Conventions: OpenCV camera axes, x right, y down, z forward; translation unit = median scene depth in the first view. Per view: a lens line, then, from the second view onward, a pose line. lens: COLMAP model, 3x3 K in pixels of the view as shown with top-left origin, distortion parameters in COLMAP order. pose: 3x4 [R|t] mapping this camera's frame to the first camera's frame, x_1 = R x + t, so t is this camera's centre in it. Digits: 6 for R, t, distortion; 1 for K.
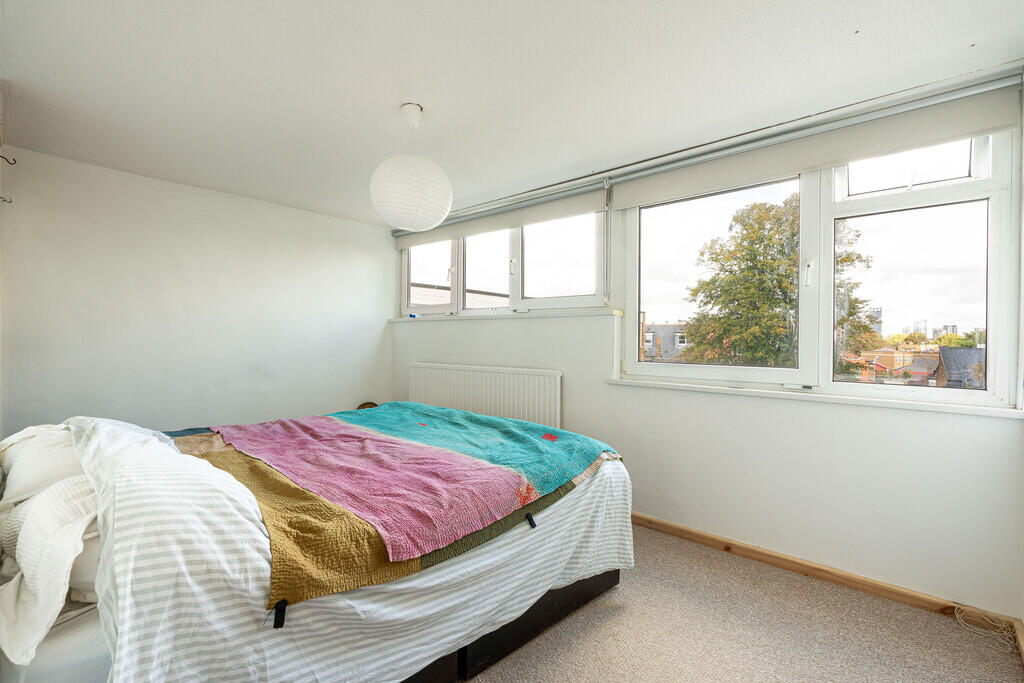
lens RADIAL K [[450.1, 0, 512.5], [0, 450.1, 340.9], [0, 0, 1]] dist [-0.001492, 0.000099]
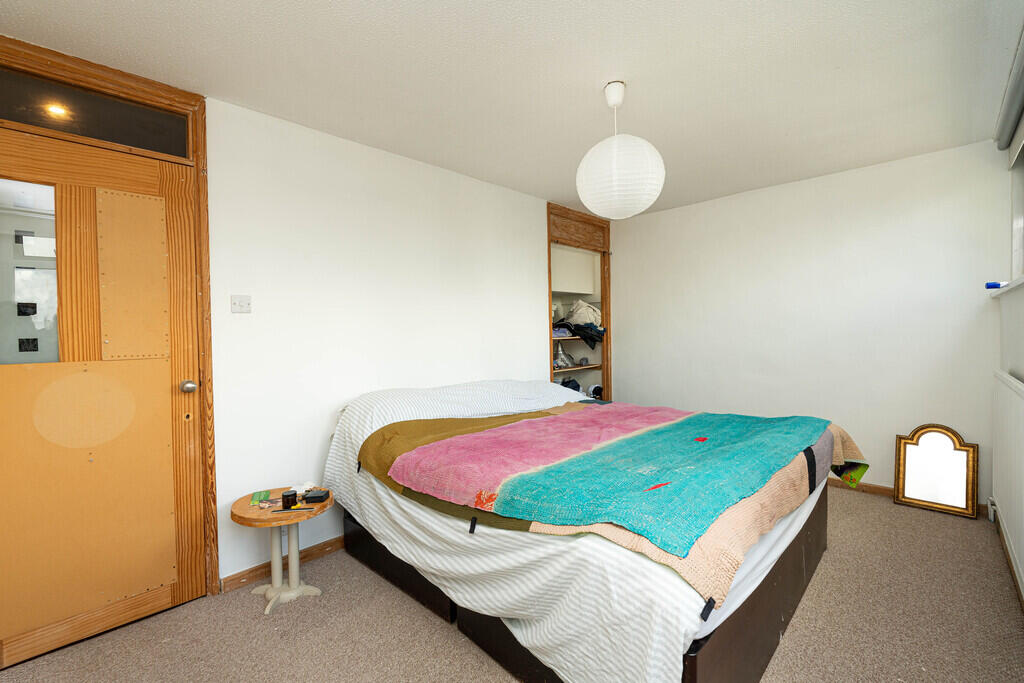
lens RADIAL K [[450.1, 0, 512.5], [0, 450.1, 341.0], [0, 0, 1]] dist [-0.001492, 0.000099]
pose [[-0.010630, 0.017982, -0.999782, 1.031416], [0.005675, 0.999823, 0.017923, -0.015021], [0.999927, -0.005483, -0.010730, 1.128838]]
